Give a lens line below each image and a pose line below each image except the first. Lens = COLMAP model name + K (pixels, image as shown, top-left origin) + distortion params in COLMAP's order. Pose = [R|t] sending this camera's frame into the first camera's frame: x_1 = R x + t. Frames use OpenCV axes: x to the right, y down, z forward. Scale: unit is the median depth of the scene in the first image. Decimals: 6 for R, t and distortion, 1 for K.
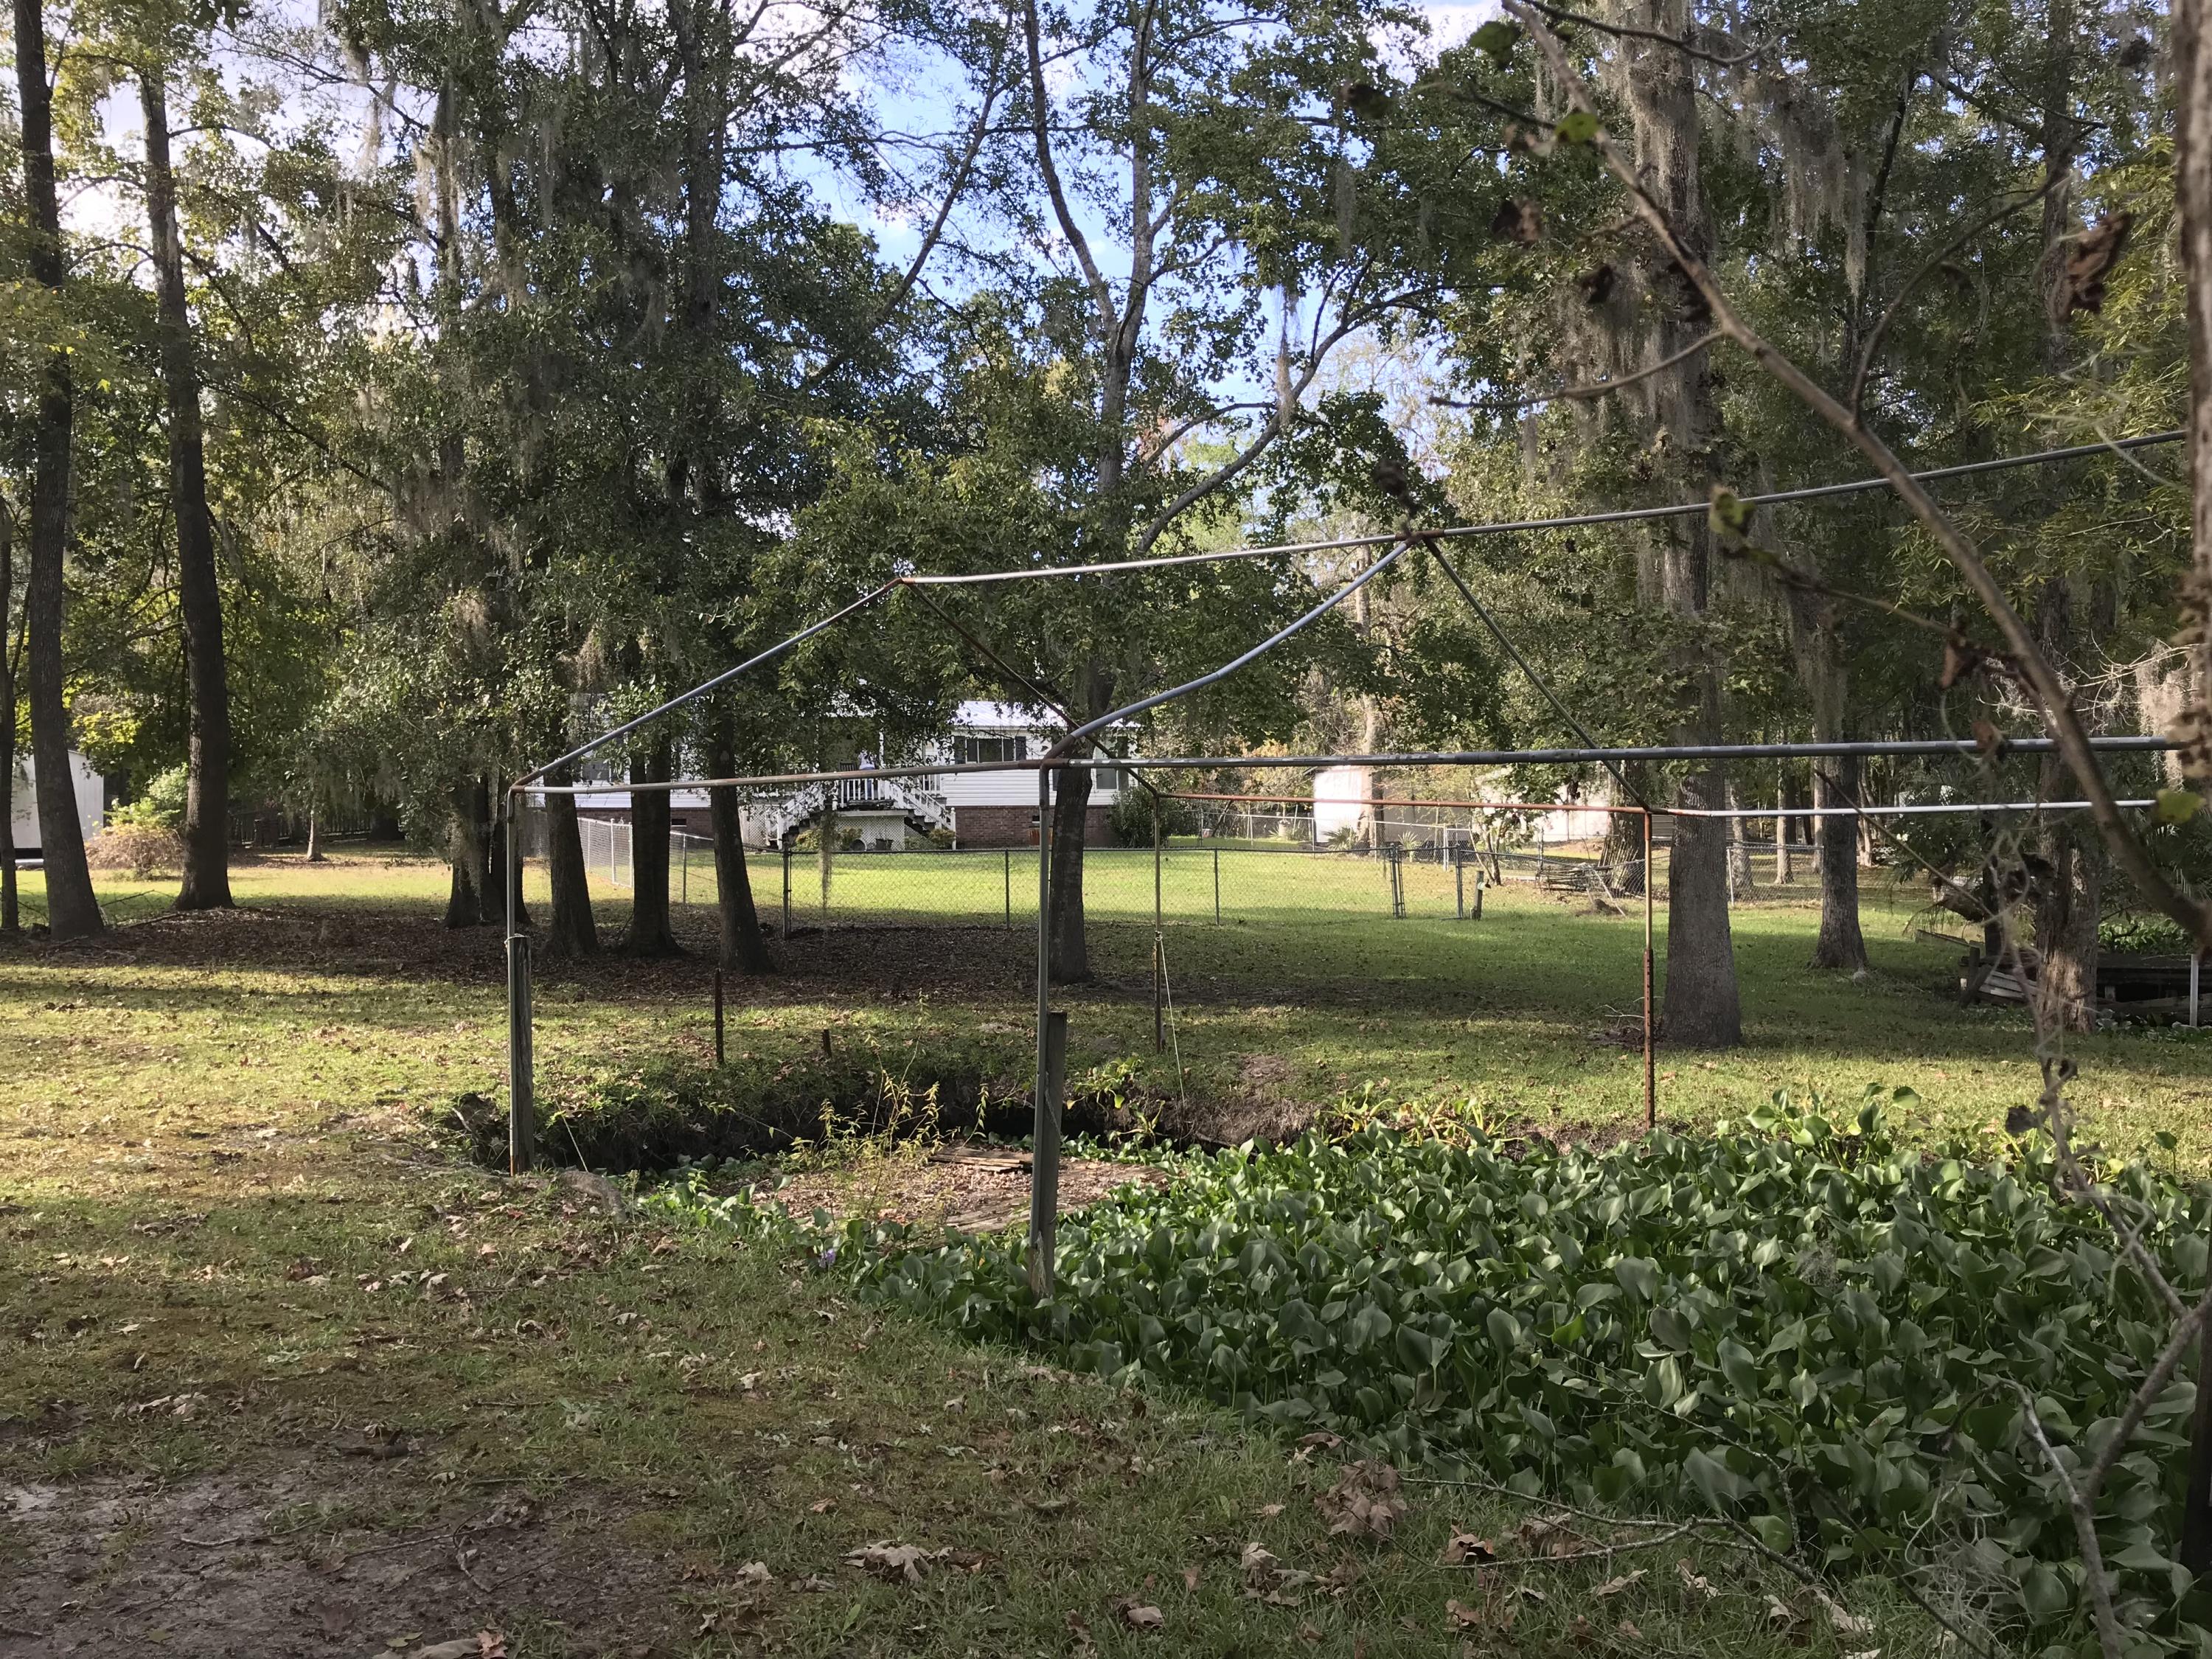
lens RADIAL K [[1854.4, 0, 1097.2], [0, 1854.4, 830.3], [0, 0, 1]] dist [0.040370, -0.017863]
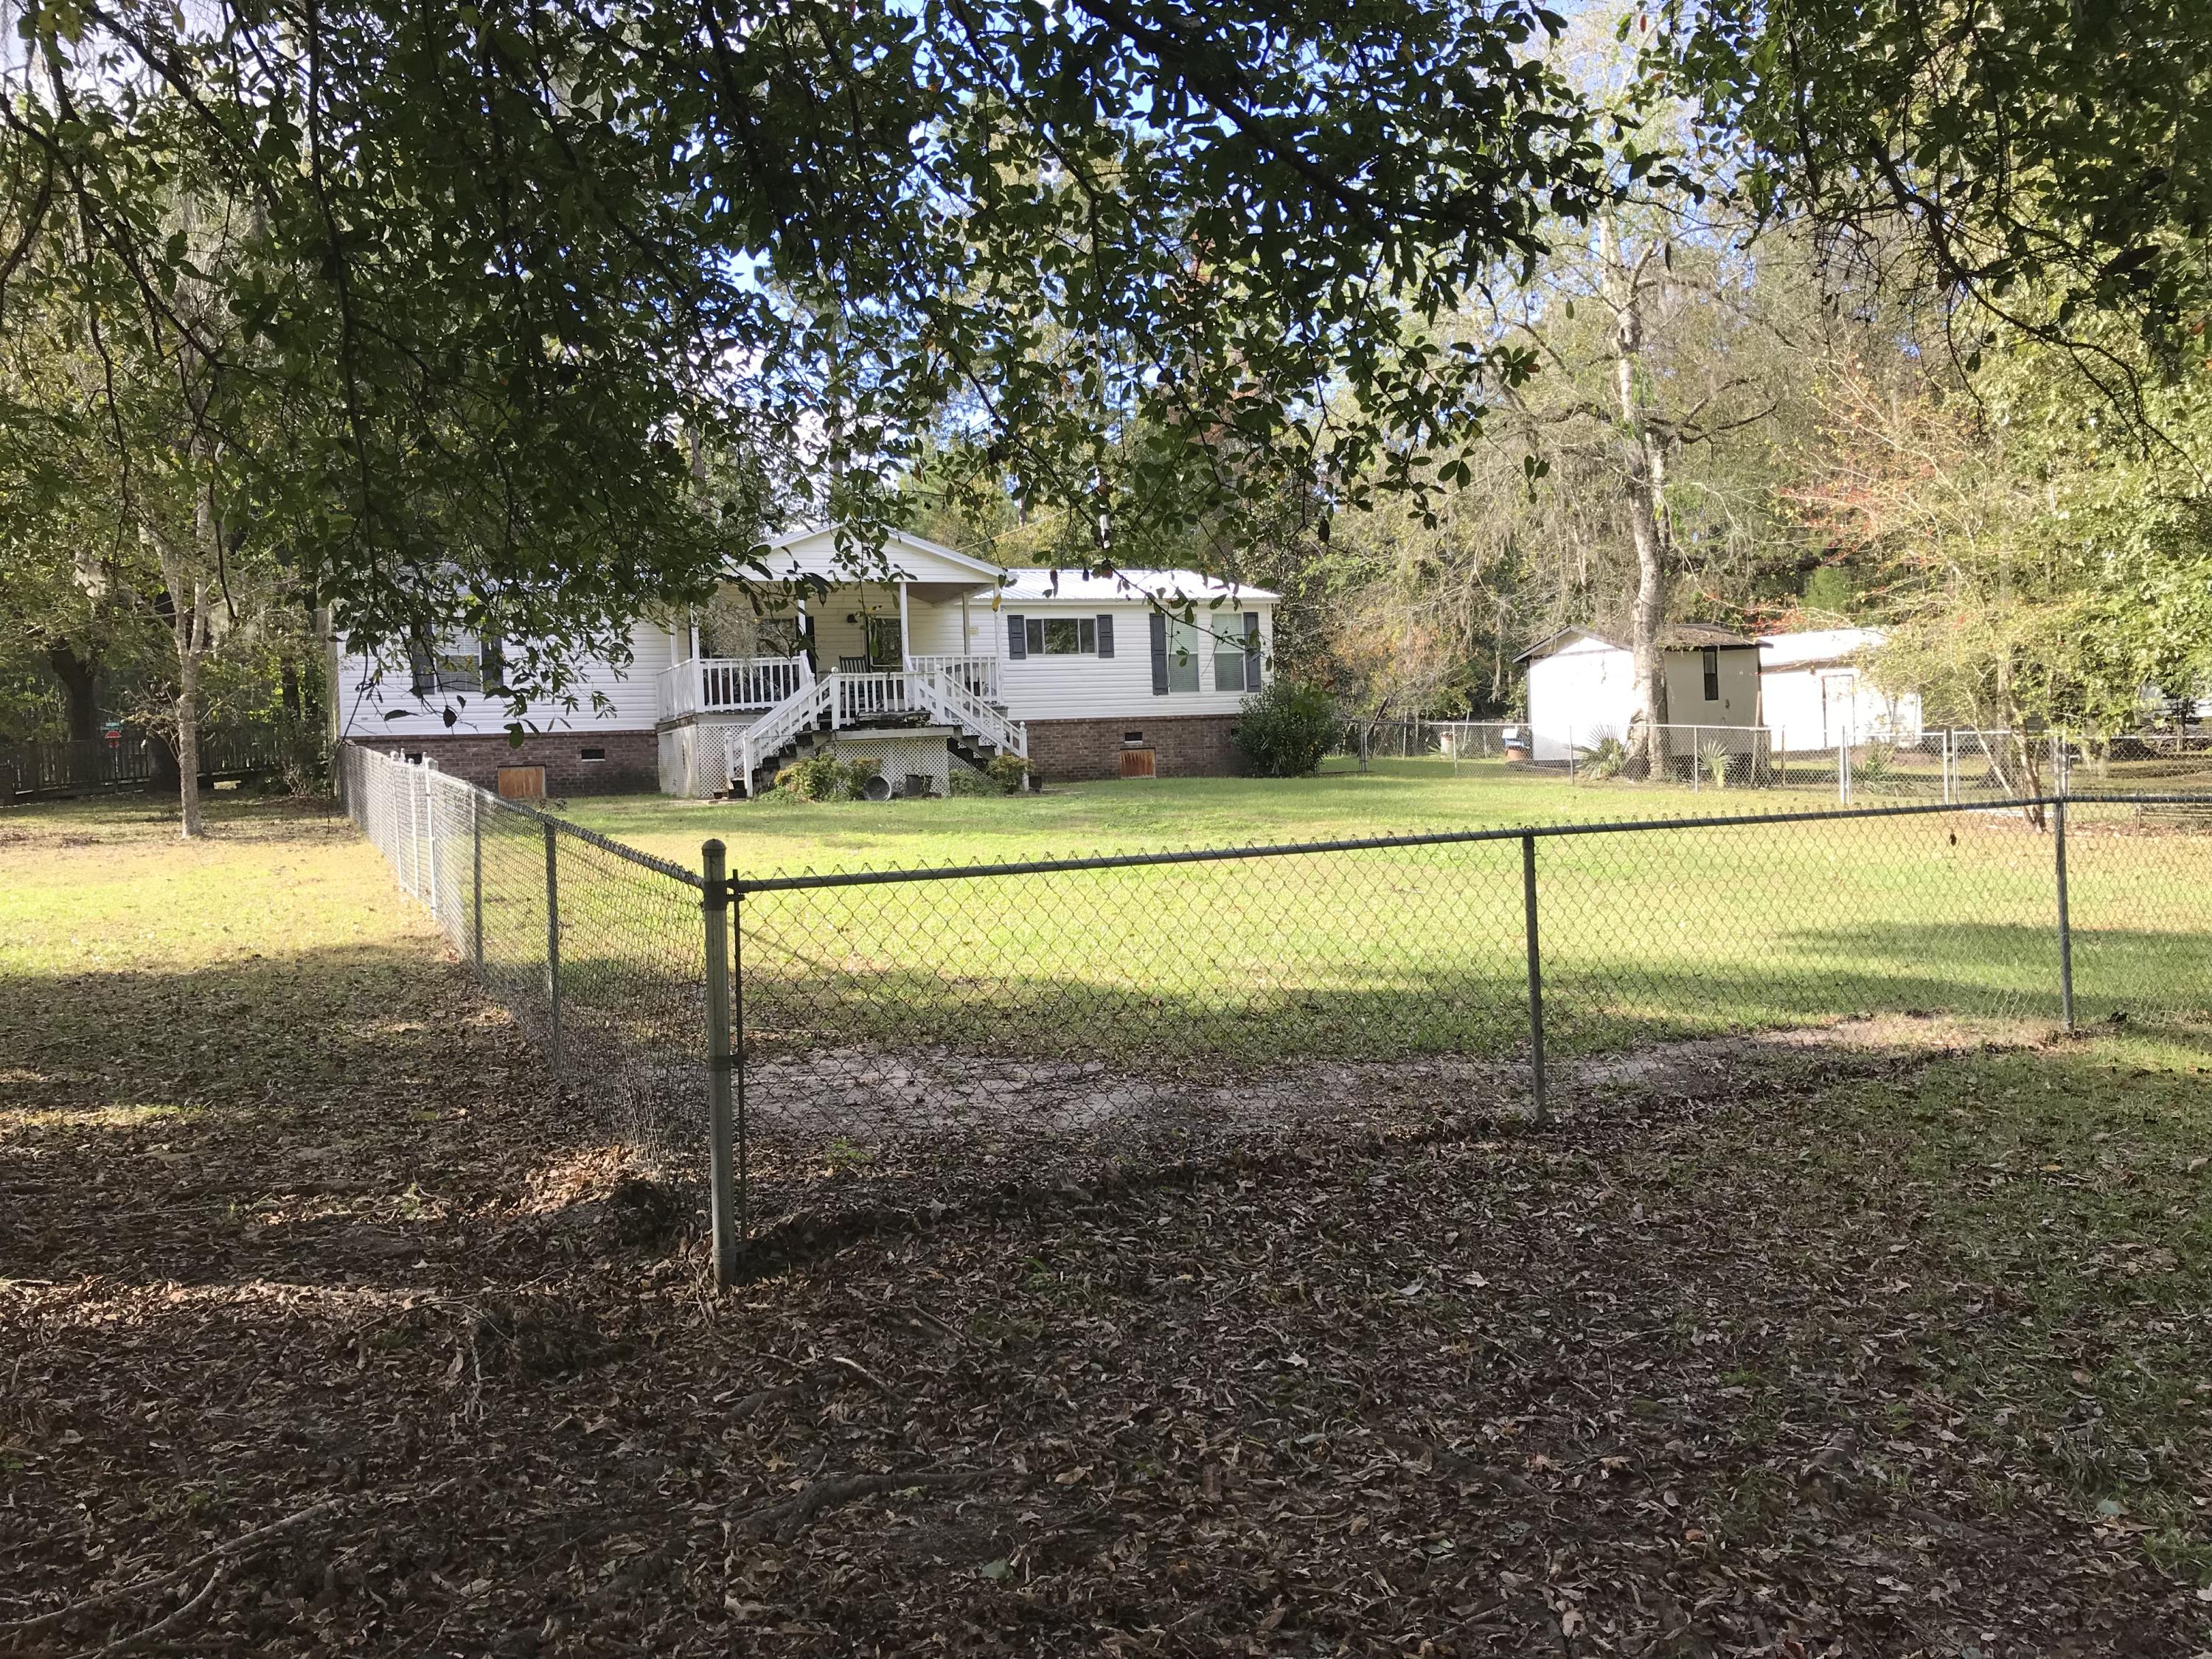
lens RADIAL K [[1854.4, 0, 1114.9], [0, 1854.4, 825.3], [0, 0, 1]] dist [0.040370, -0.017863]
pose [[0.999350, -0.027532, 0.023283, -0.062464], [0.026634, 0.998921, 0.038033, -0.000089], [-0.024305, -0.037388, 0.999005, 0.370916]]
